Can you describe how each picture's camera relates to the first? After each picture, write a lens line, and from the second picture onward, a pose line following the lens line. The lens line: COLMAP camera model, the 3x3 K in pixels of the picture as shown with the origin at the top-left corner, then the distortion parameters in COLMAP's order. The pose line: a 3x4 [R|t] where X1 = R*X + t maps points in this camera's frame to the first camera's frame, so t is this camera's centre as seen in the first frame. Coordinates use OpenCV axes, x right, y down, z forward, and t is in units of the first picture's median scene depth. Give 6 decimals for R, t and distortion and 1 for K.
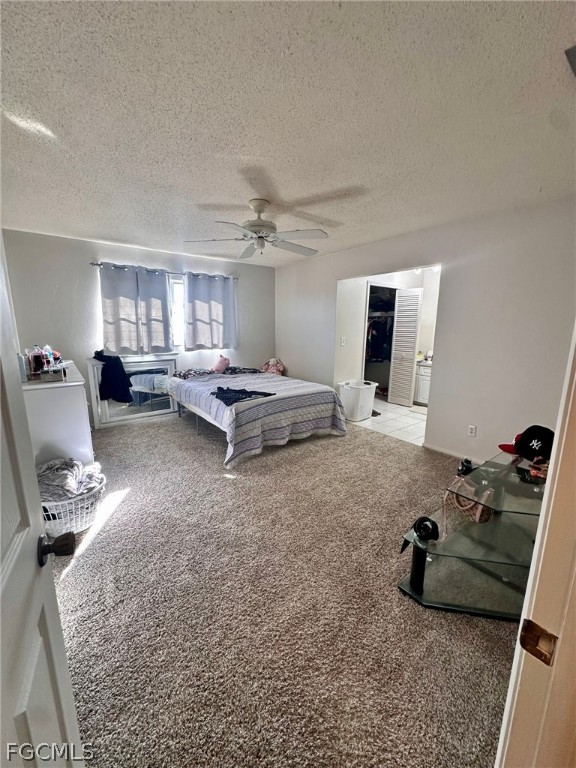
lens RADIAL K [[308.0, 0, 285.7], [0, 308.0, 382.1], [0, 0, 1]] dist [-0.002518, -0.000800]
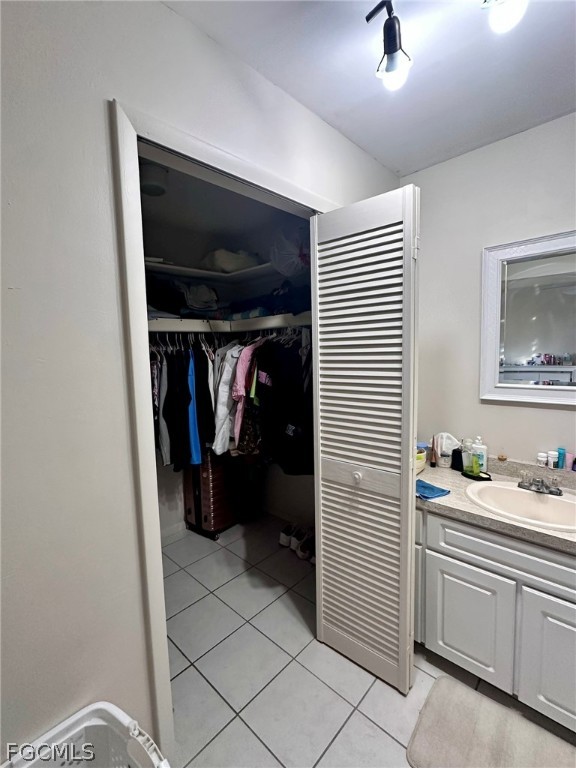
lens RADIAL K [[348.5, 0, 291.2], [0, 348.5, 381.2], [0, 0, 1]] dist [-0.004434, 0.002372]
pose [[0.981882, -0.047942, 0.183331, 0.261997], [0.064173, 0.994427, -0.083649, -0.132264], [-0.178299, 0.093898, 0.979486, 0.677754]]
